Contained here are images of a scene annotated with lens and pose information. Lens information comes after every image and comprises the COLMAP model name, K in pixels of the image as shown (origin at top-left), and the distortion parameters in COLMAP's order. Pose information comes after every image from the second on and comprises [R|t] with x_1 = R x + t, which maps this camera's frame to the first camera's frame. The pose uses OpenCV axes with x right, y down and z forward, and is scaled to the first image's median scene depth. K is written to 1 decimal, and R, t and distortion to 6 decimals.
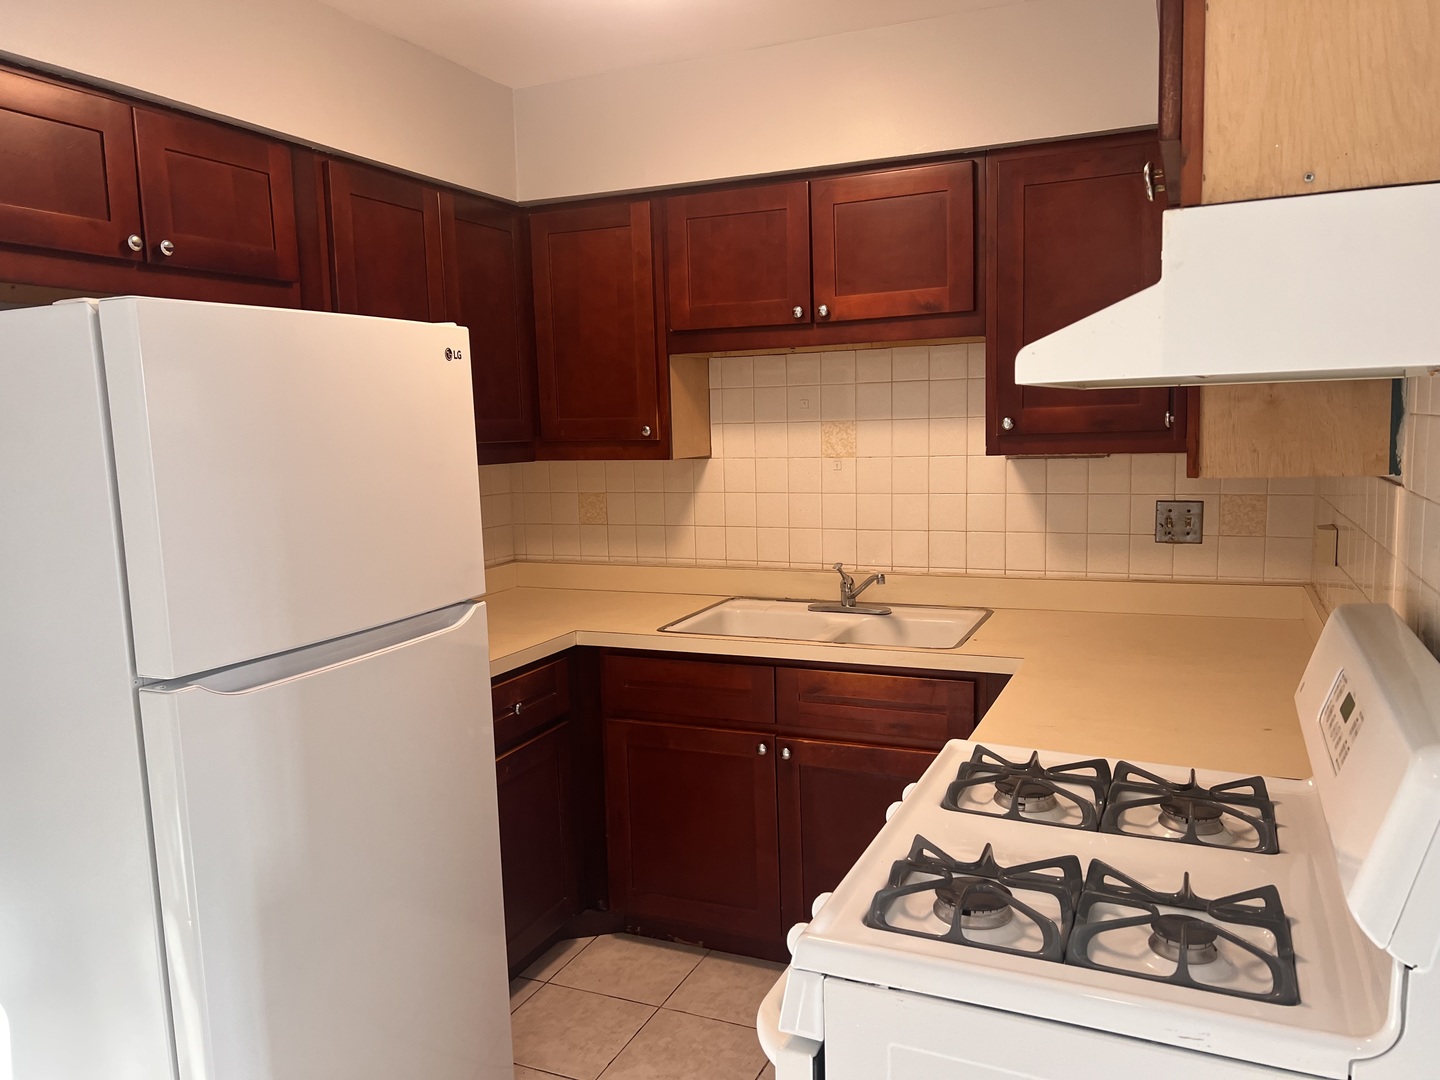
lens RADIAL K [[1063.1, 0, 720.0], [0, 1063.1, 540.0], [0, 0, 1]] dist [0.124277, -0.206084]
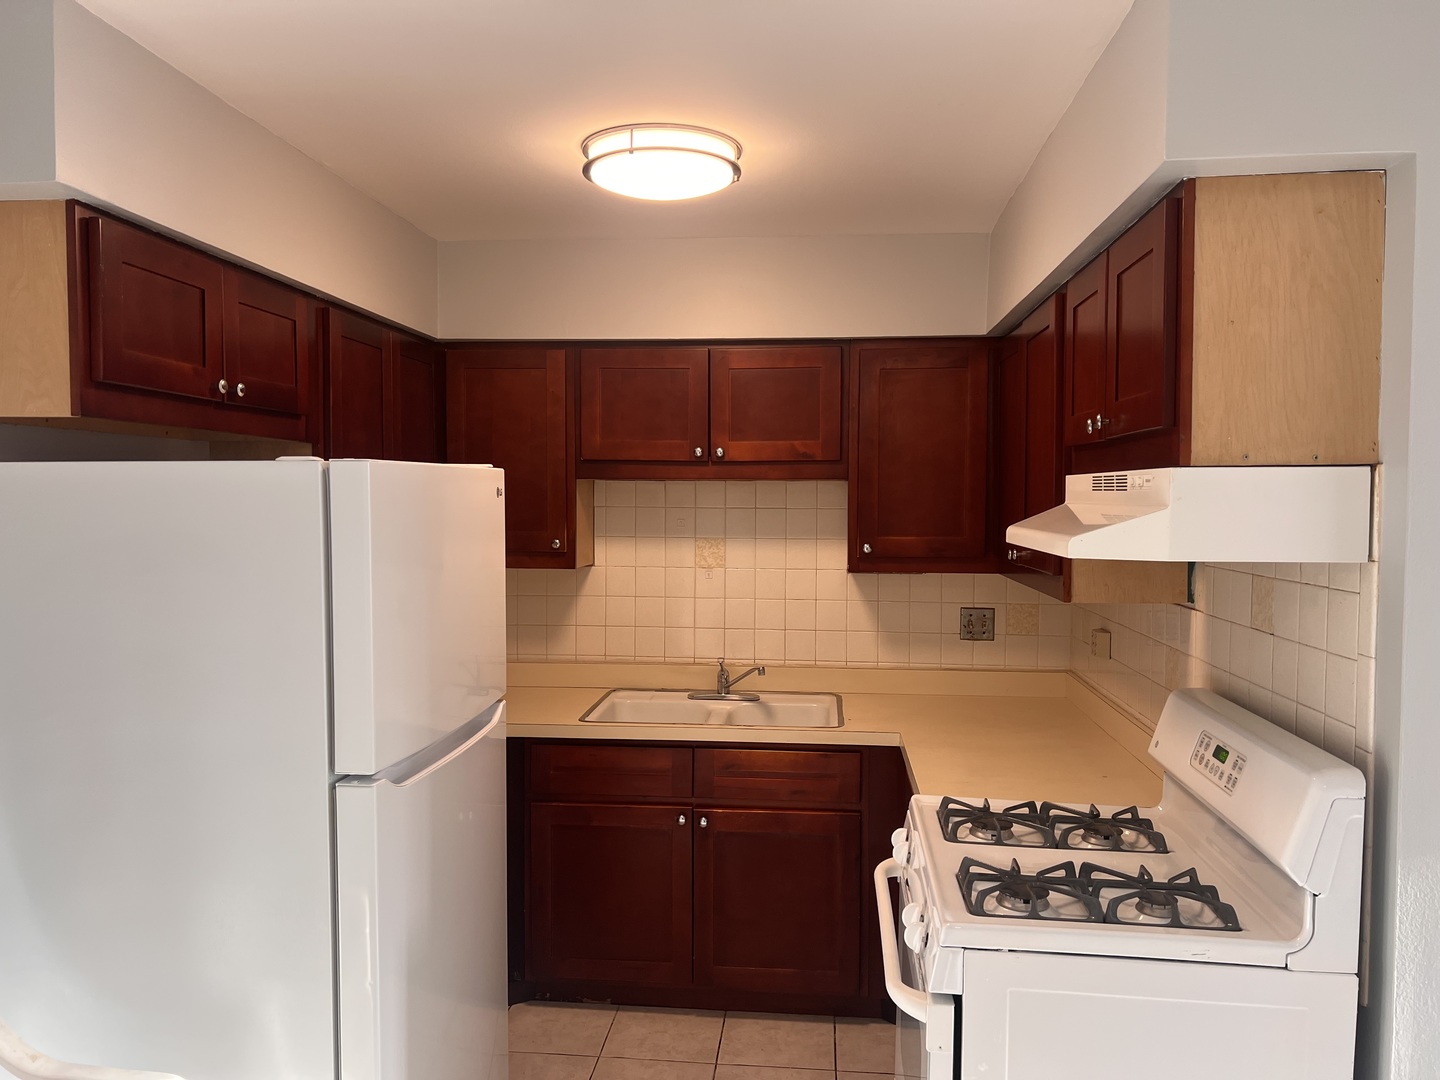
lens RADIAL K [[1044.9, 0, 720.0], [0, 1044.9, 540.0], [0, 0, 1]] dist [0.131667, -0.248515]
pose [[0.952766, 0.019786, 0.303061, -0.265887], [0.004547, 0.996834, -0.079376, -0.018327], [-0.303672, 0.077005, 0.949660, -0.133413]]
